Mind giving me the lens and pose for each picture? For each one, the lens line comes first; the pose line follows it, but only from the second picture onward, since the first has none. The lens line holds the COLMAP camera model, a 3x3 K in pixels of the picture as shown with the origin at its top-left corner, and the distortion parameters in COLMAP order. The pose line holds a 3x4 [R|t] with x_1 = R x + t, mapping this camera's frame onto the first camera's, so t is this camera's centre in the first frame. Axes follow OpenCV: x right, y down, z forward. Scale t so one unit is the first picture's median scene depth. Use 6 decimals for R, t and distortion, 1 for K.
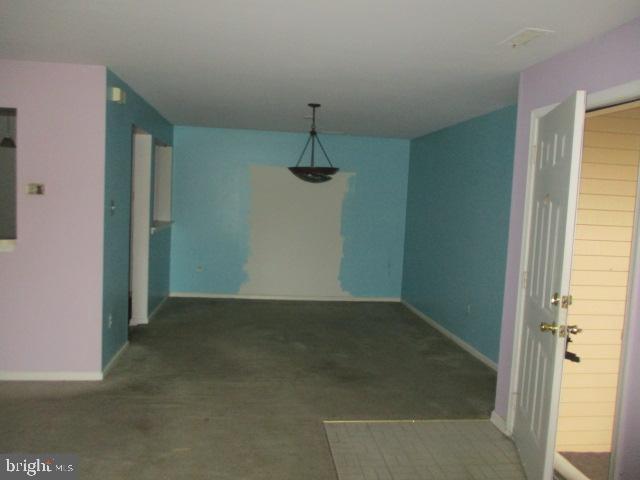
lens RADIAL K [[532.5, 0, 321.0], [0, 532.5, 236.9], [0, 0, 1]] dist [-0.034039, 0.015054]
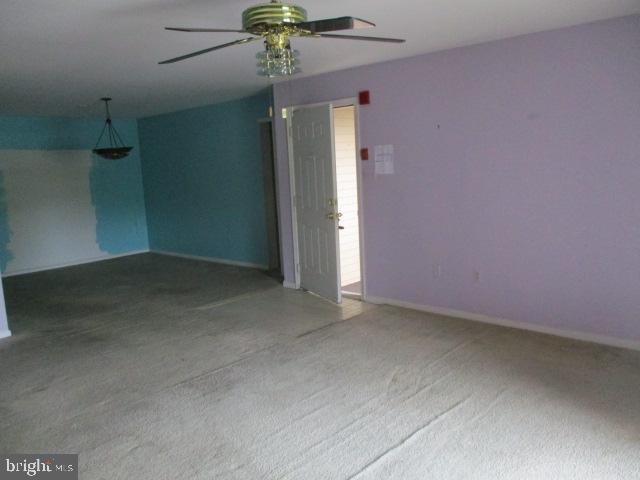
lens RADIAL K [[532.5, 0, 321.0], [0, 532.5, 236.9], [0, 0, 1]] dist [-0.034039, 0.015054]
pose [[0.760705, -0.176658, 0.624596, -0.471755], [0.135417, 0.984271, 0.113460, 0.004248], [-0.634815, -0.001729, 0.772662, -0.311971]]
